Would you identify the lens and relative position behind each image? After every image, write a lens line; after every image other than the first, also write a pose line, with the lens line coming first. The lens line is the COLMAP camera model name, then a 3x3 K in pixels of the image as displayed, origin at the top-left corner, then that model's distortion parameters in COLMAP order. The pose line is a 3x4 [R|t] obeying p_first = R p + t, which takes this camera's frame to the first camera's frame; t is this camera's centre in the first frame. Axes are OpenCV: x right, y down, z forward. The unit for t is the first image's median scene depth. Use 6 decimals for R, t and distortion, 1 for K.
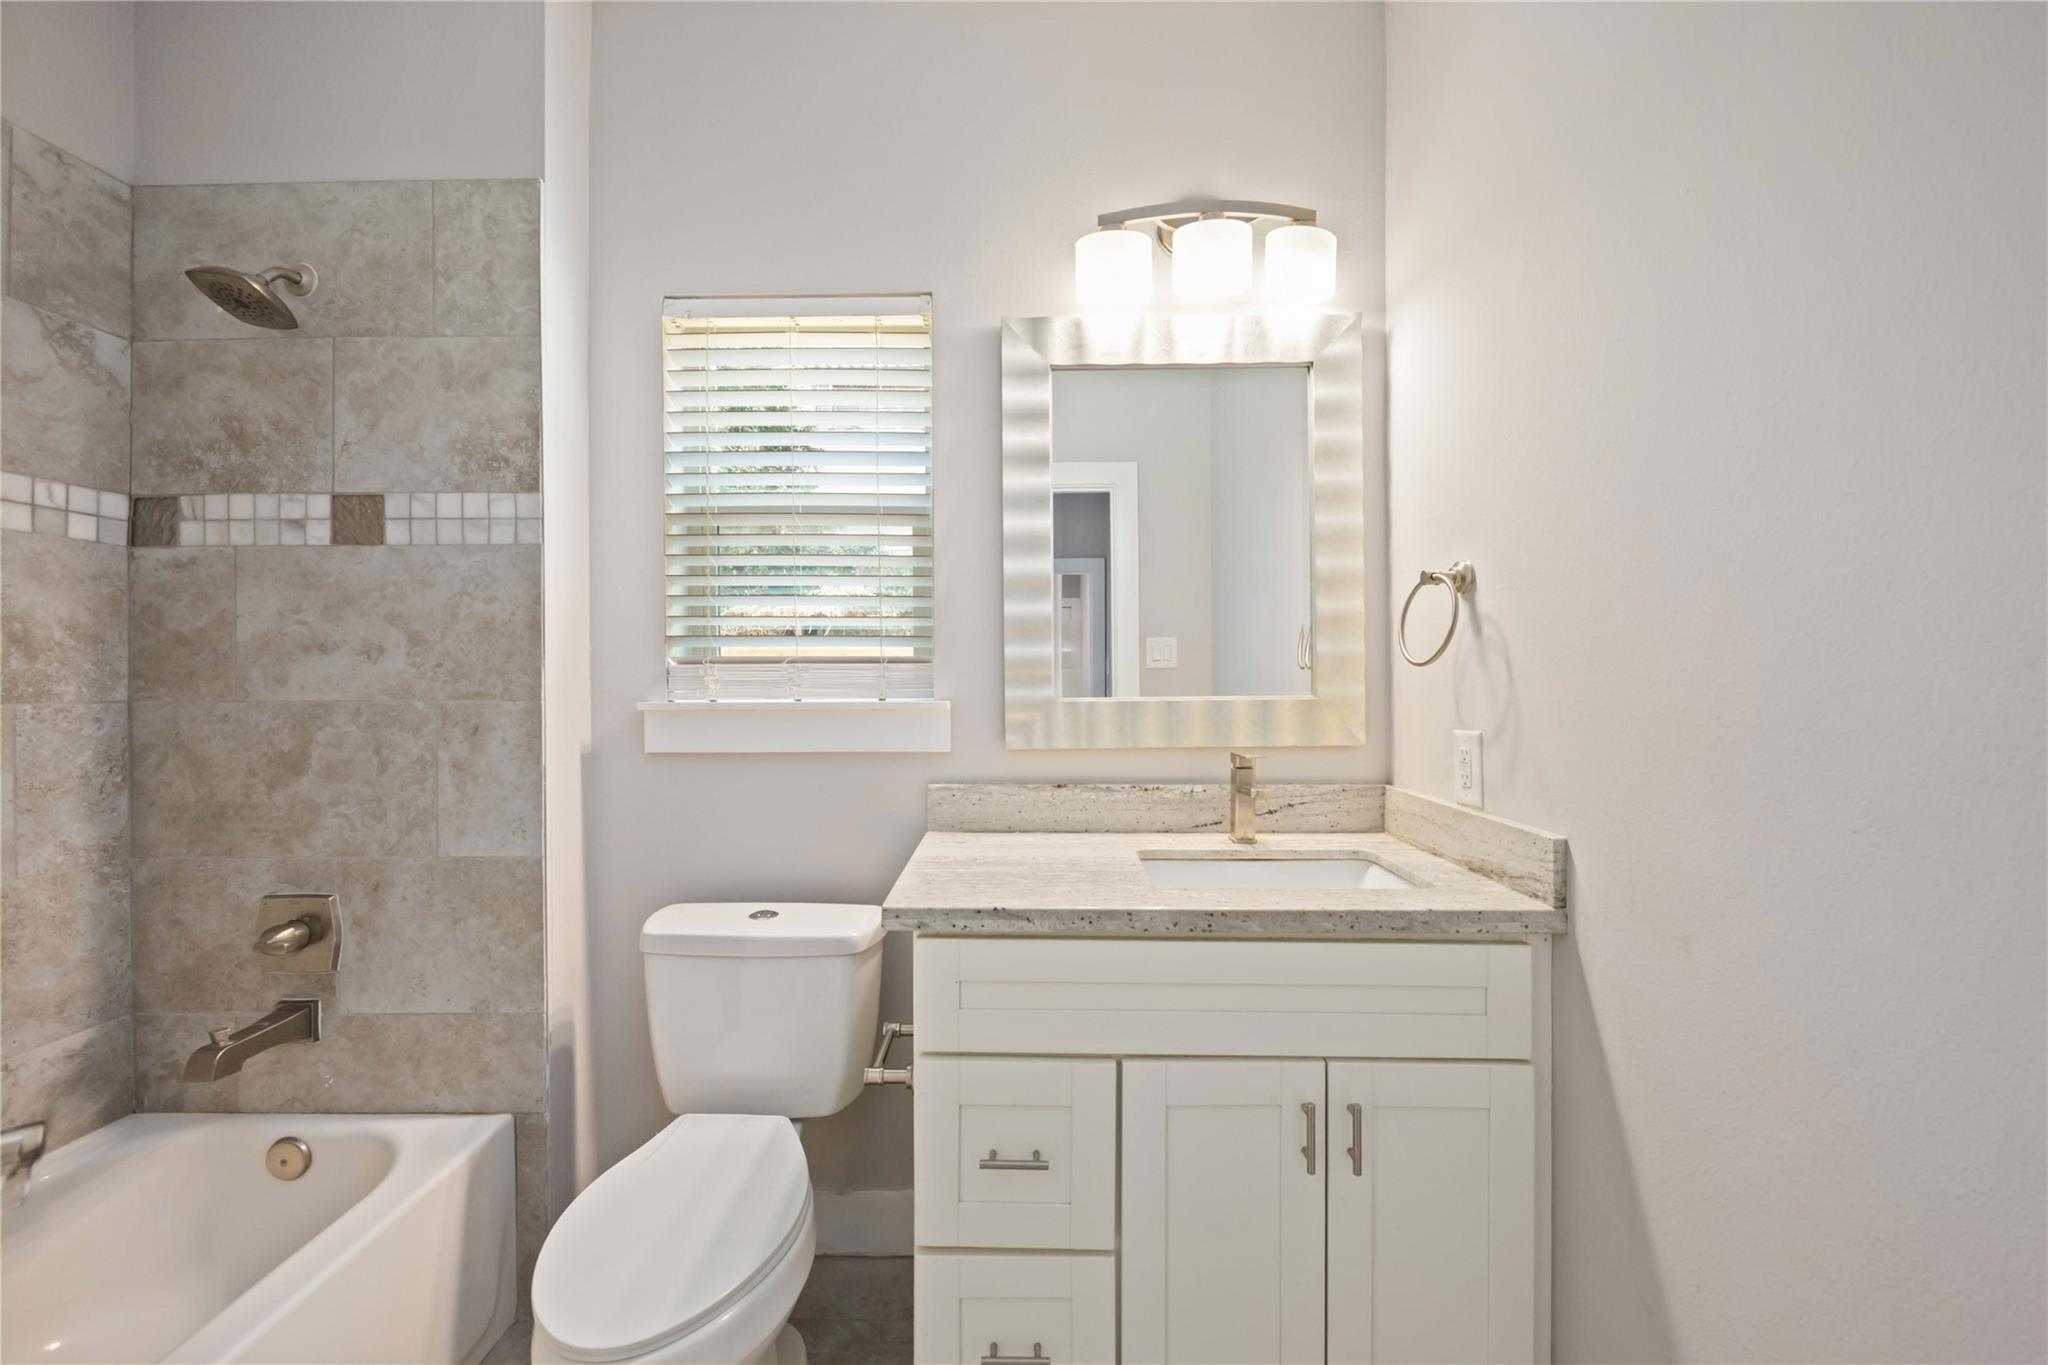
lens RADIAL K [[820.8, 0, 1021.7], [0, 820.8, 673.1], [0, 0, 1]] dist [-0.004213, 0.000339]
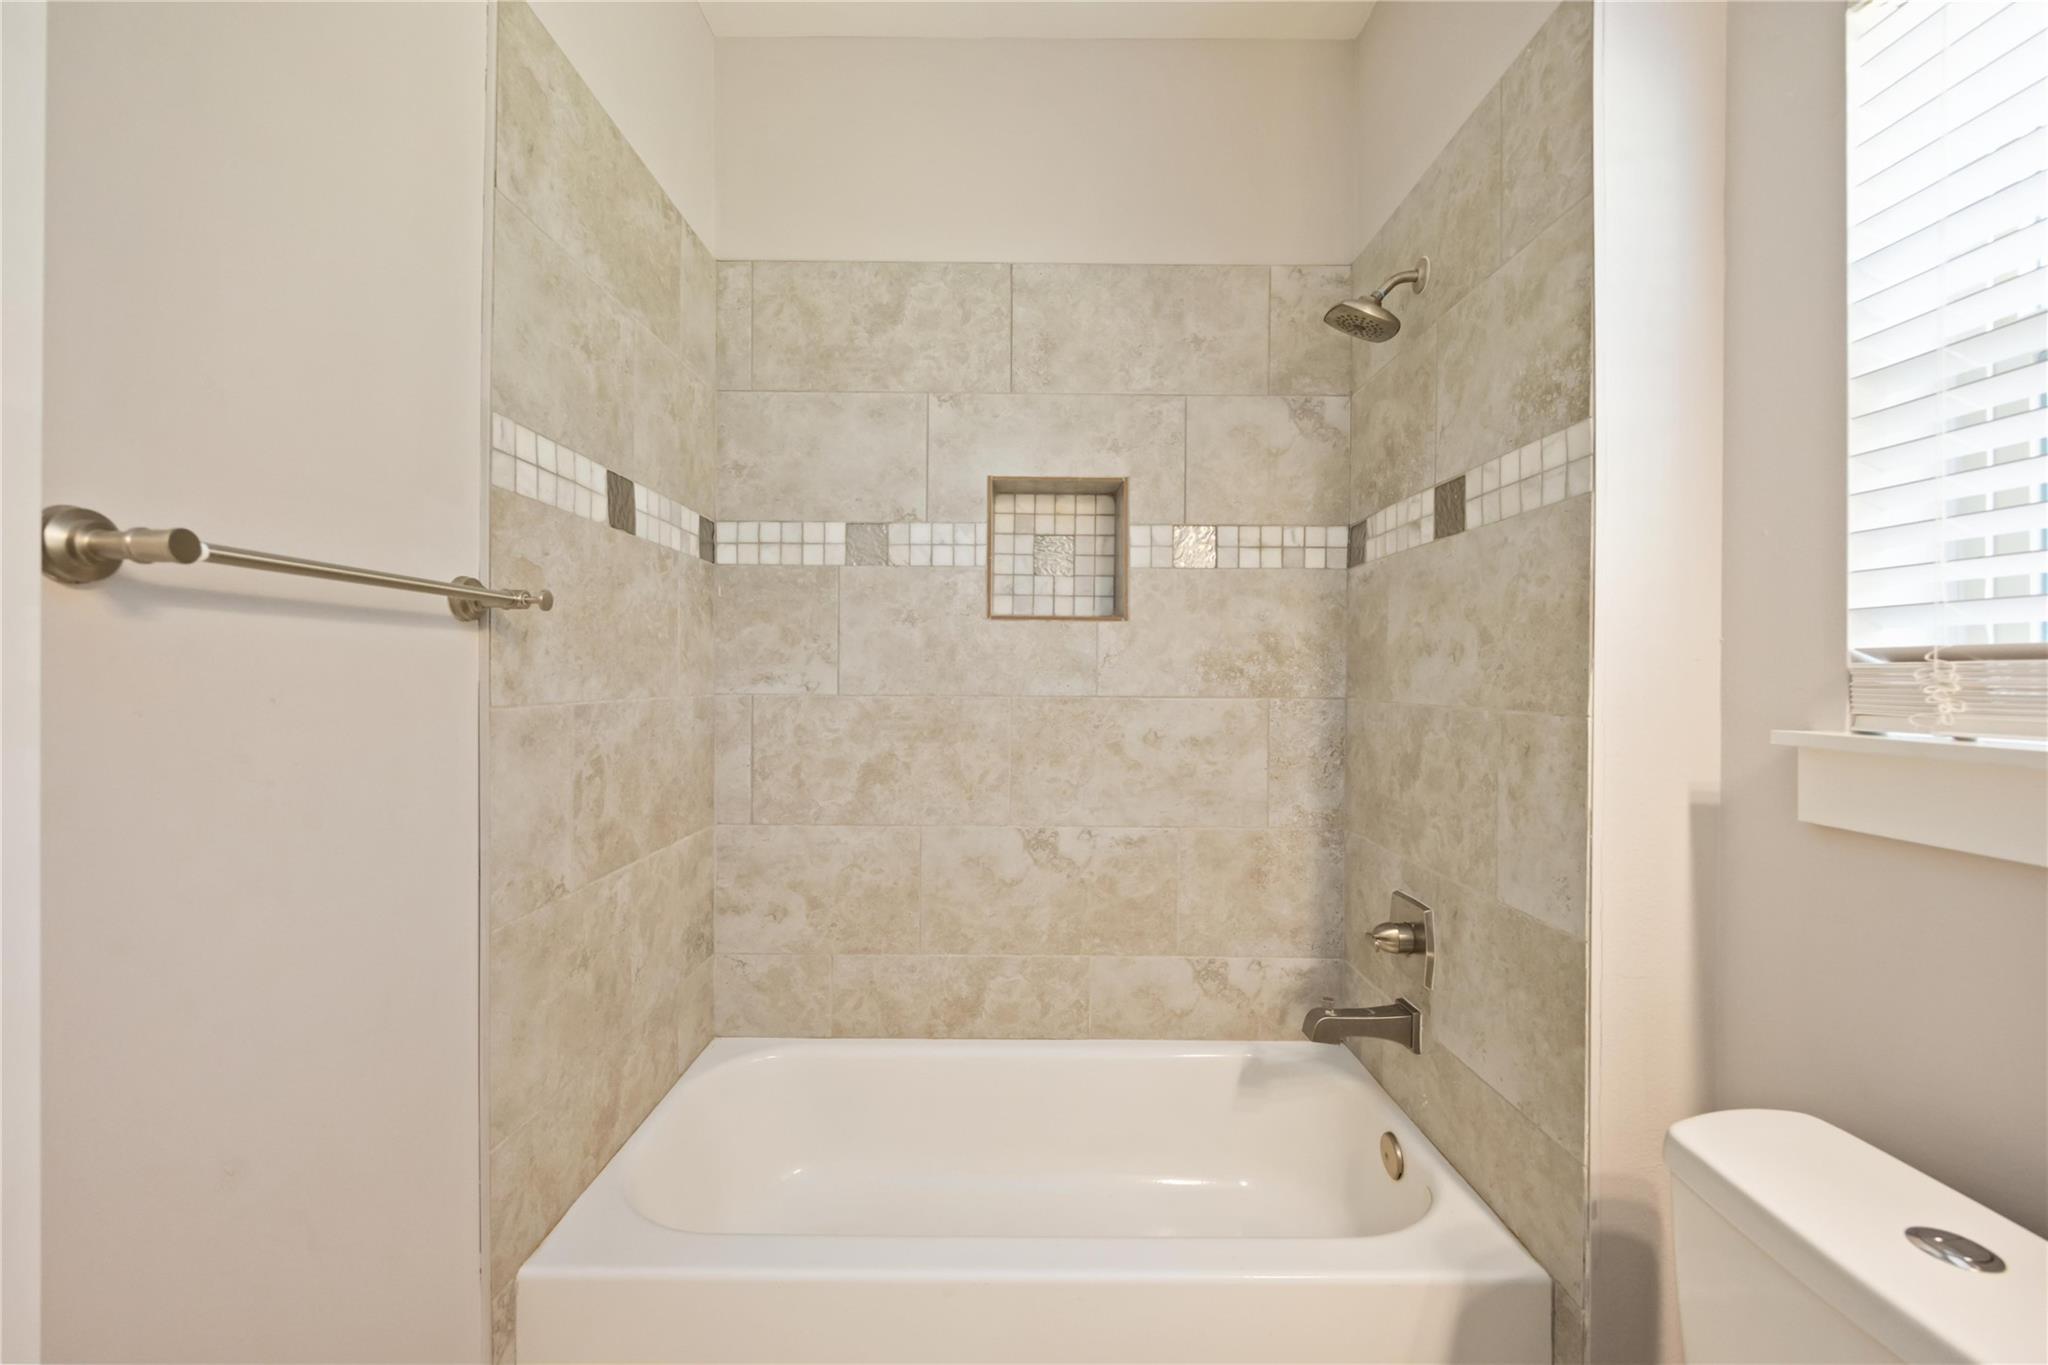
lens RADIAL K [[820.8, 0, 1024.3], [0, 820.8, 681.0], [0, 0, 1]] dist [-0.004213, 0.000339]
pose [[0.015751, 0.011708, -0.999807, 0.100619], [-0.008746, 0.999895, 0.011571, -0.000820], [0.999838, 0.008562, 0.015851, 0.512035]]
